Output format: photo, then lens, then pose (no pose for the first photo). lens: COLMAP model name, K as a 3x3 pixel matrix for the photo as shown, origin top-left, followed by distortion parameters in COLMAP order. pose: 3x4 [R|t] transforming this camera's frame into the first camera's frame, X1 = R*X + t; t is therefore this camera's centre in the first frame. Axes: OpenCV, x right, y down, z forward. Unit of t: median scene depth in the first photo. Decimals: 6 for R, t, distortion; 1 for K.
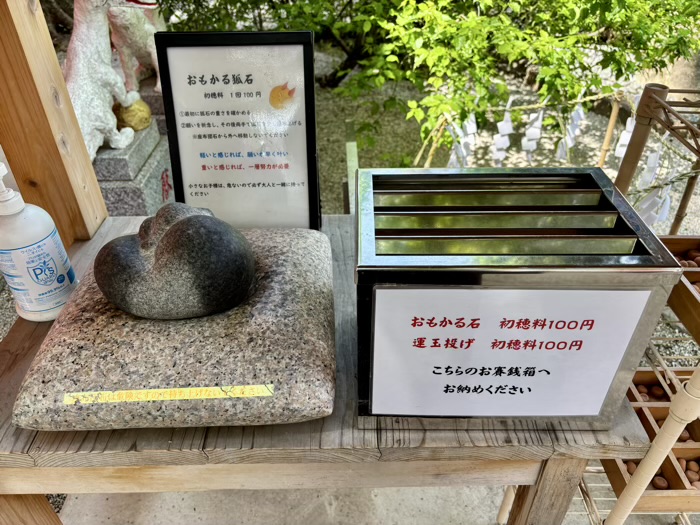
lens RADIAL K [[520.4, 0, 350.0], [0, 520.4, 262.5], [0, 0, 1]] dist [0.065778, -0.088836]
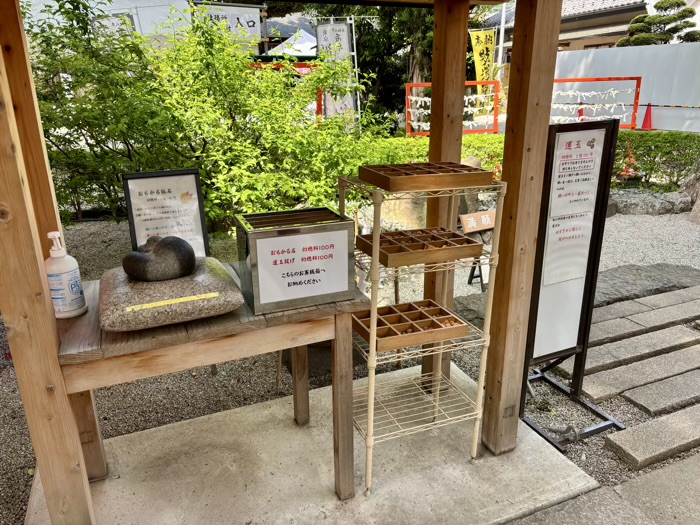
lens RADIAL K [[527.0, 0, 350.0], [0, 527.0, 262.5], [0, 0, 1]] dist [-0.005989, -0.004452]
pose [[0.923106, -0.118484, 0.365836, -0.383535], [0.226867, 0.935947, -0.269321, 0.750709], [-0.310493, 0.331608, 0.890859, -1.159597]]
